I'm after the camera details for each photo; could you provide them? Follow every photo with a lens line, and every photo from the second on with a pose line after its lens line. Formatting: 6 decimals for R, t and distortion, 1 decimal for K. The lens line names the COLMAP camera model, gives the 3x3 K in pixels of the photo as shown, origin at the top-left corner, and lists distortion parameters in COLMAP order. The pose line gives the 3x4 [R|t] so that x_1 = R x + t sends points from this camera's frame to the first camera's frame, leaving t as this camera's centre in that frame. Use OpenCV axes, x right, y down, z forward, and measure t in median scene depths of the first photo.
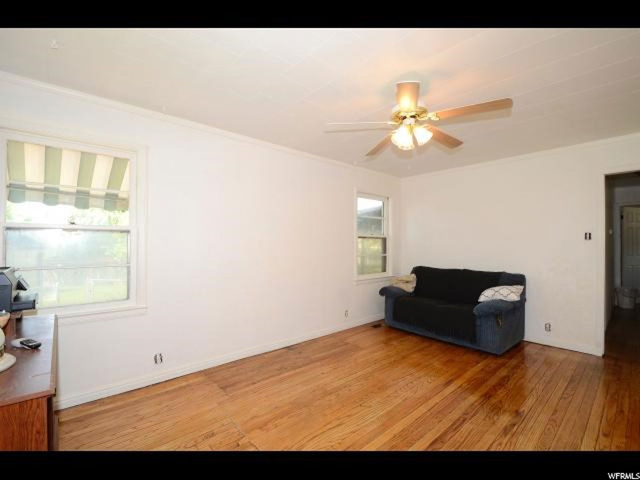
lens RADIAL K [[287.9, 0, 318.6], [0, 287.9, 242.0], [0, 0, 1]] dist [-0.003249, -0.000145]
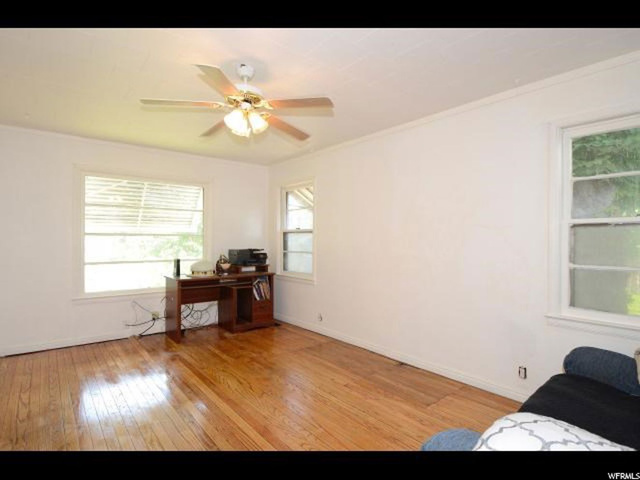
lens RADIAL K [[333.6, 0, 319.4], [0, 333.6, 238.4], [0, 0, 1]] dist [0.030682, 0.000212]
pose [[-0.025645, -0.004081, -0.999663, 1.030875], [0.003611, 0.999985, -0.004175, 0.007474], [0.999665, -0.003717, -0.025630, 0.928624]]
